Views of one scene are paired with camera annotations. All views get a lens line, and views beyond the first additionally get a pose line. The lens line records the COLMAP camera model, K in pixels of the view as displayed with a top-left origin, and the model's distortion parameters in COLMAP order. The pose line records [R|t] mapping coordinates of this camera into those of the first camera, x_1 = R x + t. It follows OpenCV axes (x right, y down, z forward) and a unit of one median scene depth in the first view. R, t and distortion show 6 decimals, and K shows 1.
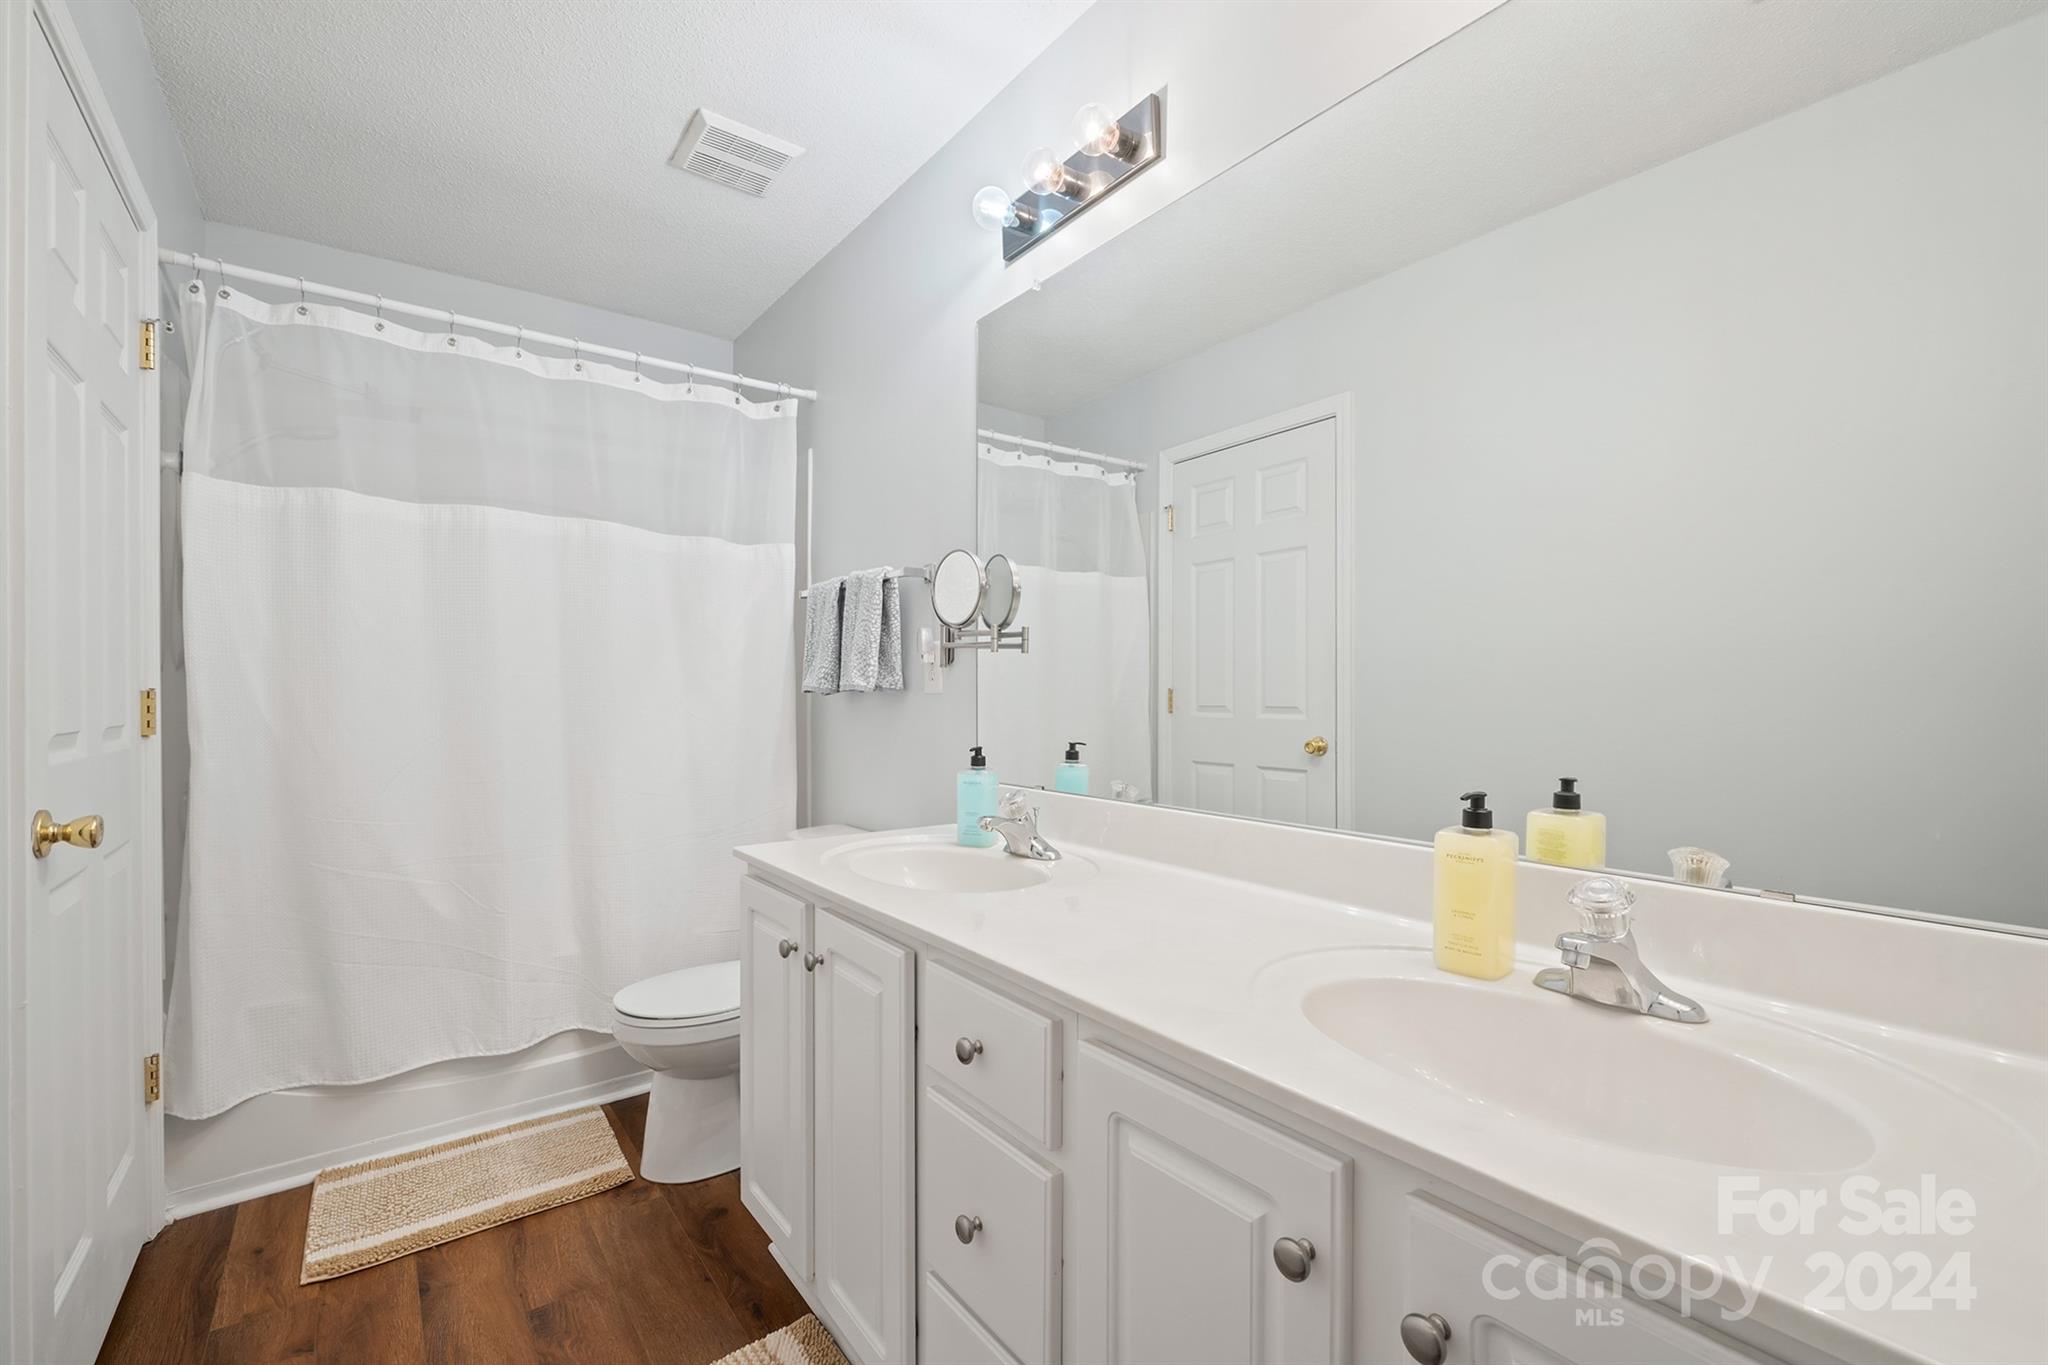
lens RADIAL K [[867.3, 0, 1027.4], [0, 867.3, 677.8], [0, 0, 1]] dist [-0.004023, -0.002162]
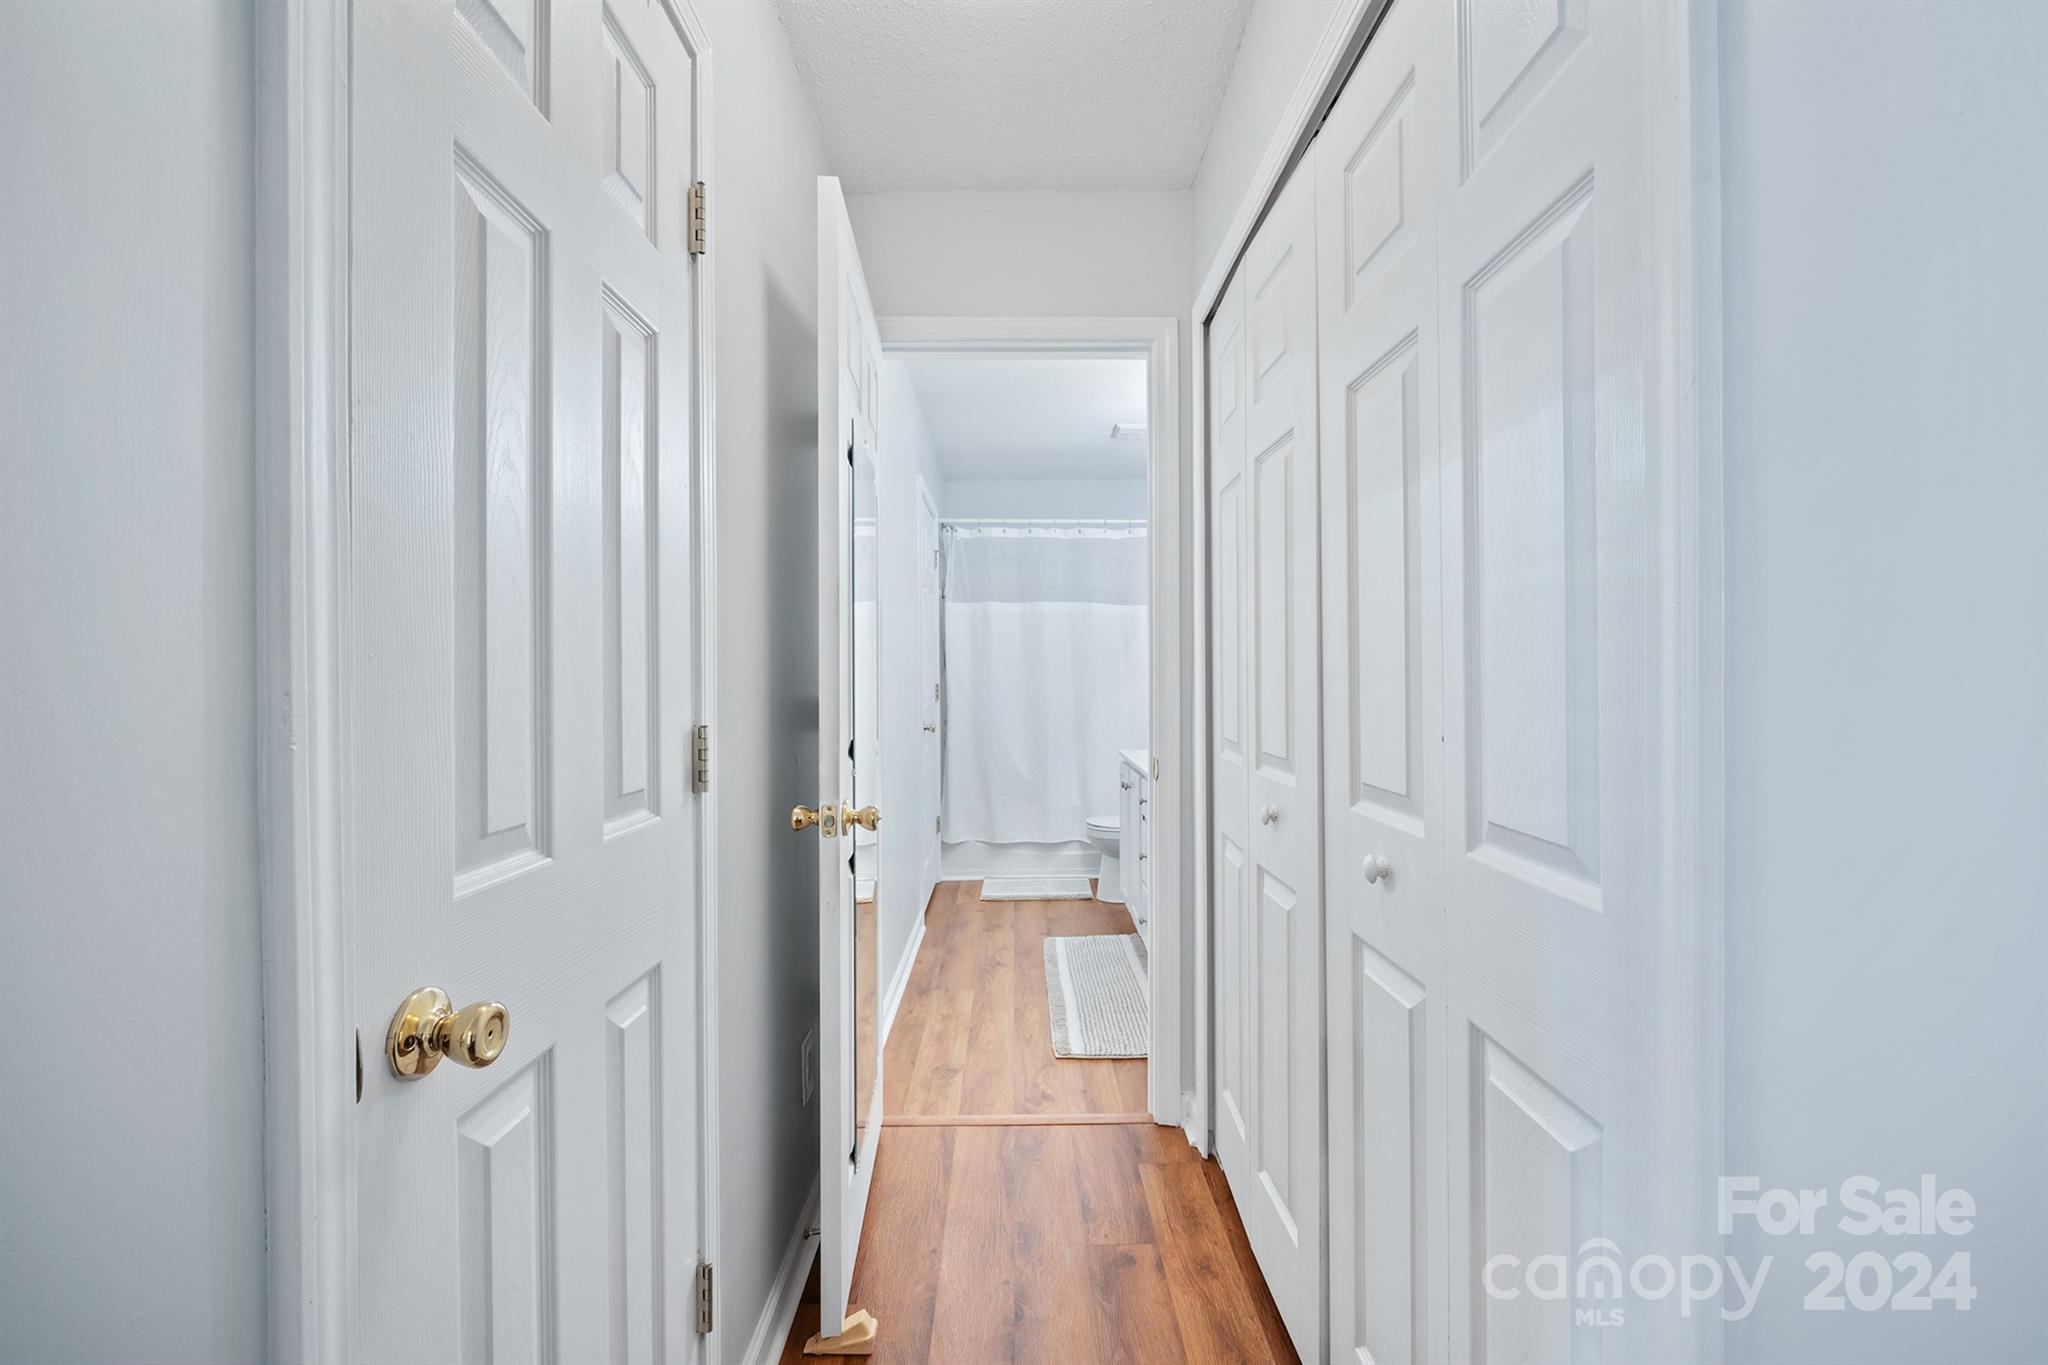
lens RADIAL K [[867.3, 0, 1028.6], [0, 867.3, 681.8], [0, 0, 1]] dist [-0.004023, -0.002162]
pose [[0.792966, -0.003905, -0.609254, 0.819539], [0.005733, 0.999983, 0.001053, 0.010604], [0.609240, -0.004328, 0.792974, -0.927387]]
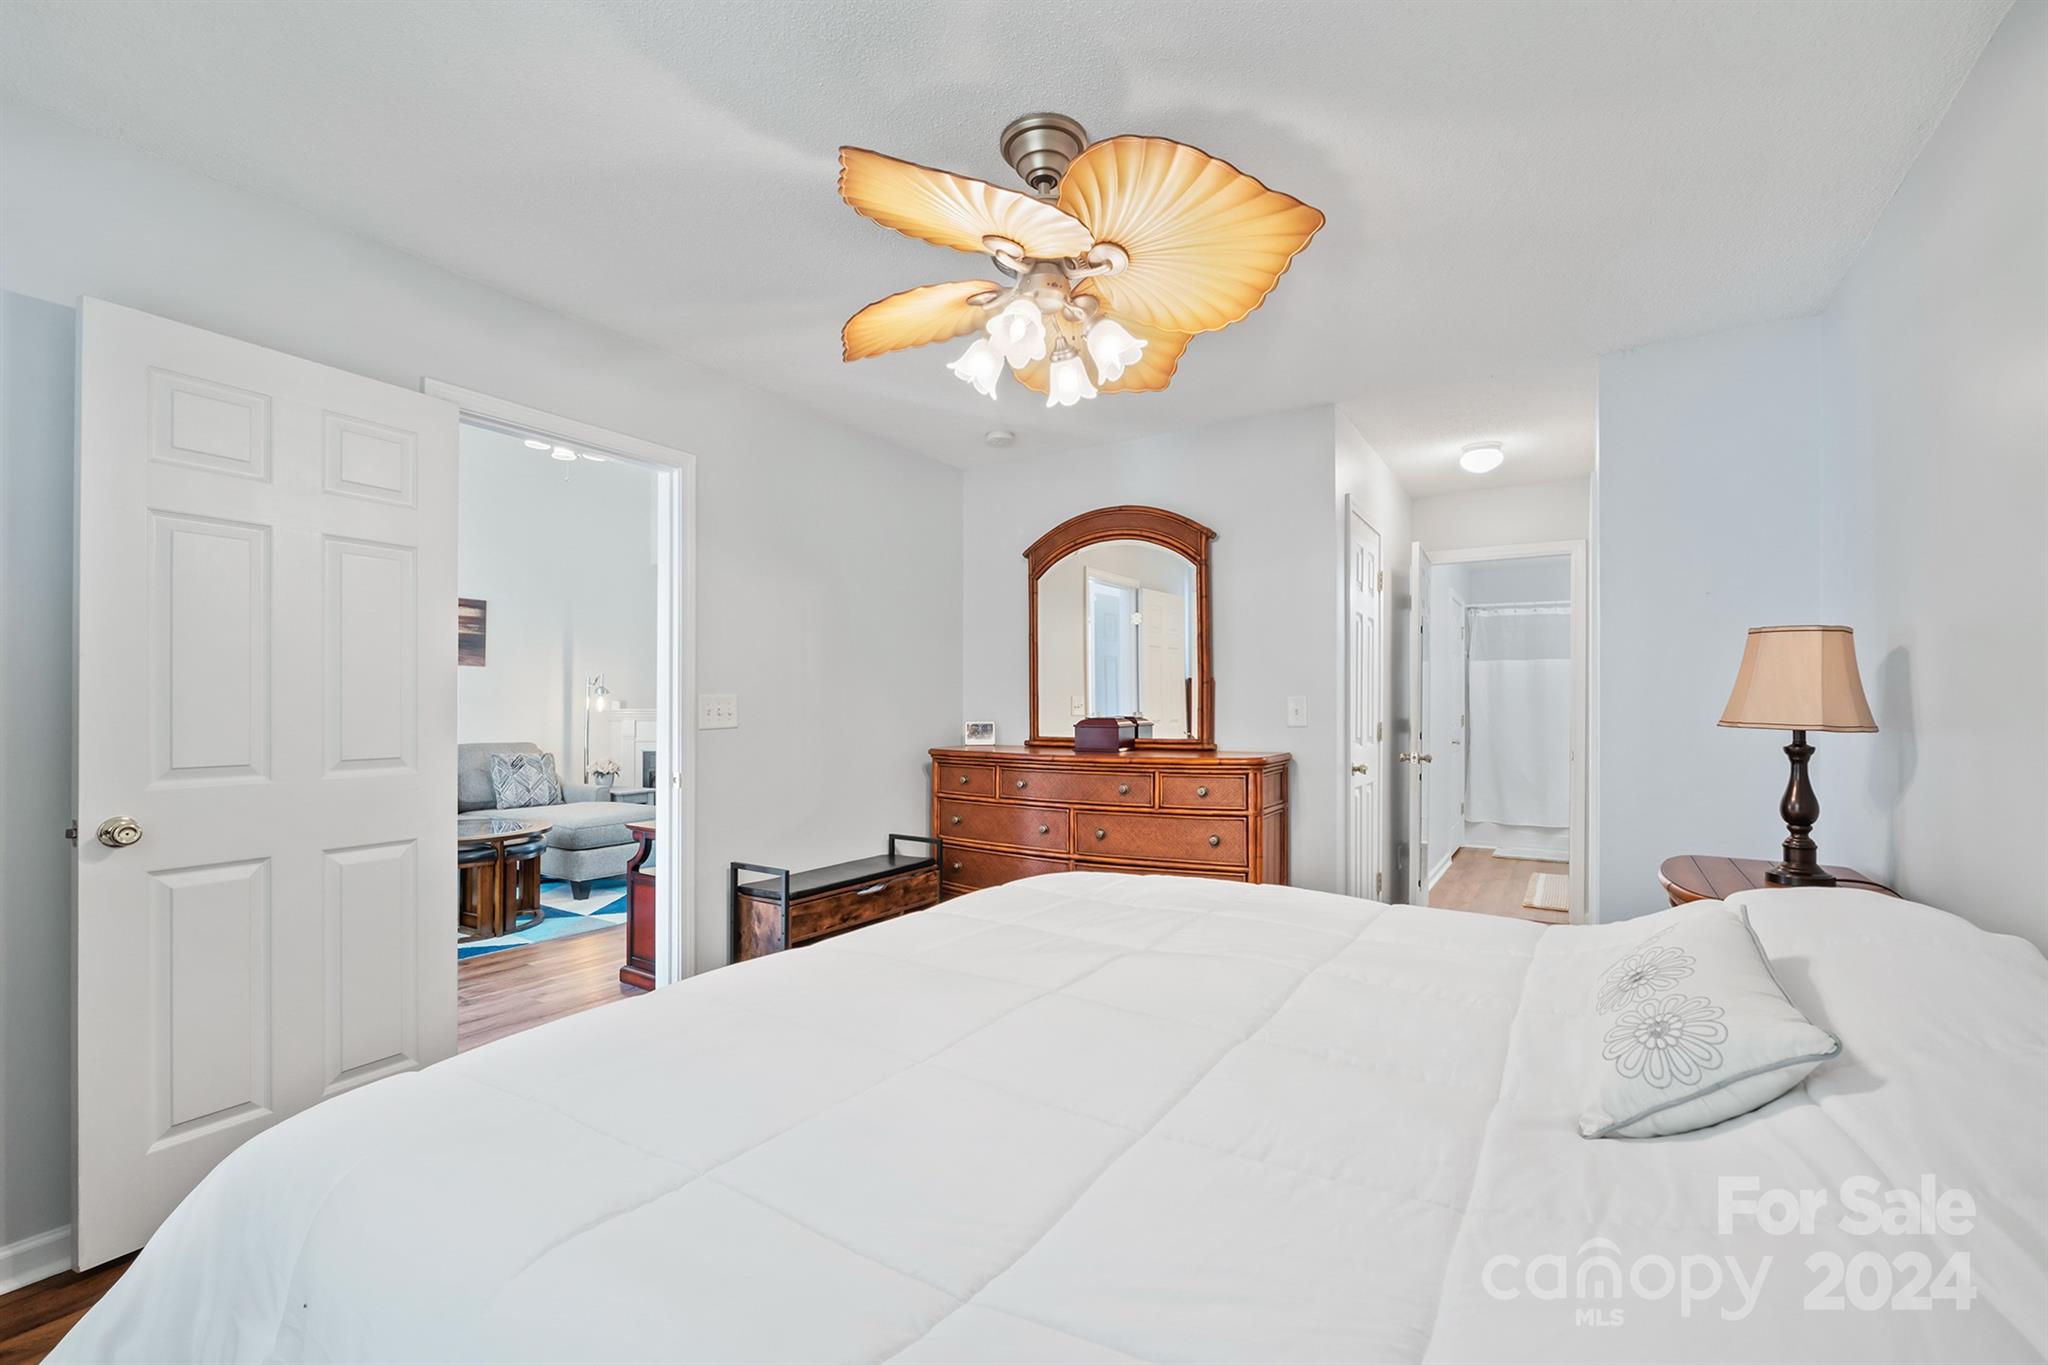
lens RADIAL K [[867.3, 0, 1023.3], [0, 867.3, 700.7], [0, 0, 1]] dist [-0.004023, -0.002162]
pose [[0.324580, -0.008524, -0.945820, 2.043311], [-0.010402, 0.999867, -0.012581, 0.023085], [0.945801, 0.013922, 0.324448, -2.148964]]
